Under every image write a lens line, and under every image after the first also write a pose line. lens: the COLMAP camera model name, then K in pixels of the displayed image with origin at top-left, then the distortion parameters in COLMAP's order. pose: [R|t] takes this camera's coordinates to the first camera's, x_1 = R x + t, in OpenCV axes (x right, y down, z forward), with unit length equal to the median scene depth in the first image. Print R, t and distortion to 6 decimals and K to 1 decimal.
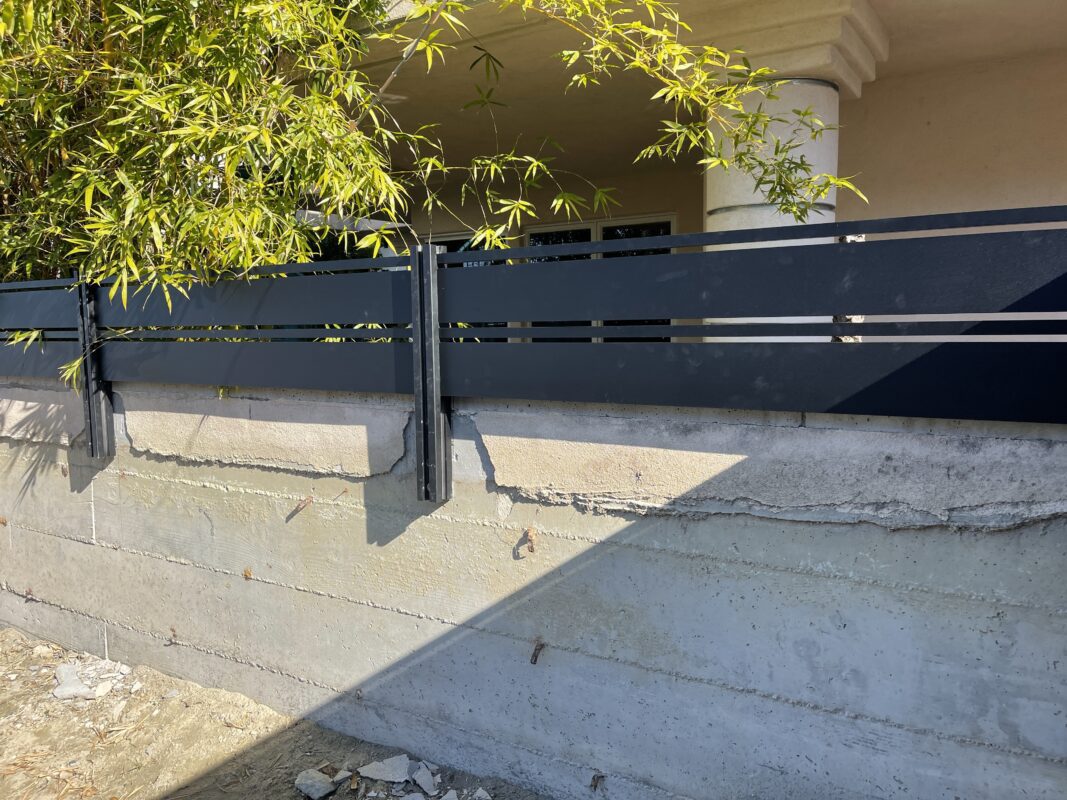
lens RADIAL K [[809.8, 0, 527.8], [0, 809.8, 400.9], [0, 0, 1]] dist [0.067688, -0.094606]
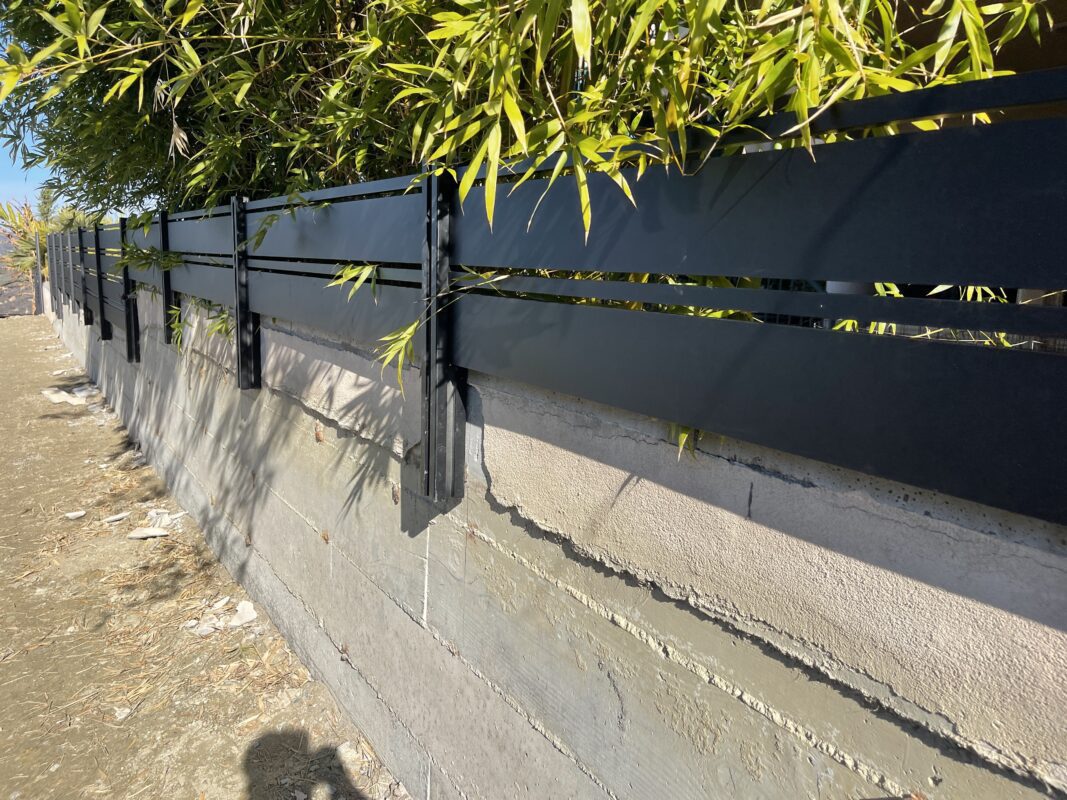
lens RADIAL K [[809.8, 0, 532.7], [0, 809.8, 388.8], [0, 0, 1]] dist [0.067688, -0.094606]
pose [[0.903422, 0.110160, -0.414360, -0.258189], [-0.088564, 0.993534, 0.071042, -0.053946], [0.419506, -0.027483, 0.907336, 0.559128]]
